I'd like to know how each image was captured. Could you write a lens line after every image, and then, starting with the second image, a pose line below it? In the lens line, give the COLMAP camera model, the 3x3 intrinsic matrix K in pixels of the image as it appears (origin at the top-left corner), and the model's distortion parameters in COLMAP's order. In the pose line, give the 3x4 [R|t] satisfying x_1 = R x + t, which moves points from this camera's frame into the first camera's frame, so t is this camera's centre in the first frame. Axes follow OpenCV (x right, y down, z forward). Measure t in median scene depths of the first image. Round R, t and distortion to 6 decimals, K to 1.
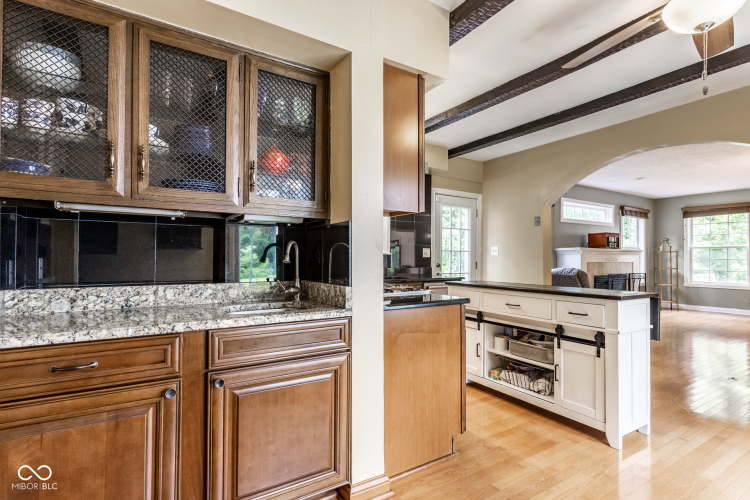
lens RADIAL K [[361.1, 0, 373.4], [0, 361.1, 252.4], [0, 0, 1]] dist [-0.000508, 0.000205]
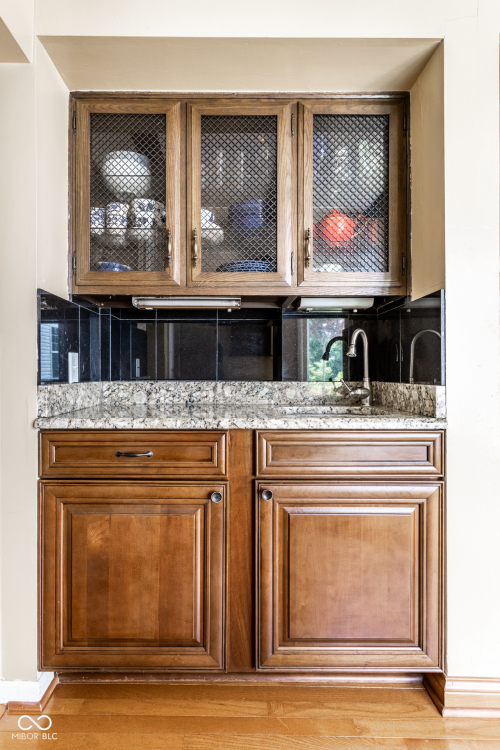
lens RADIAL K [[361.1, 0, 252.8], [0, 361.1, 370.5], [0, 0, 1]] dist [-0.000508, 0.000205]
pose [[0.857925, -0.005645, -0.513744, -0.023524], [0.003165, 0.999979, -0.005702, 0.073544], [0.513766, 0.003266, 0.857924, 0.244716]]
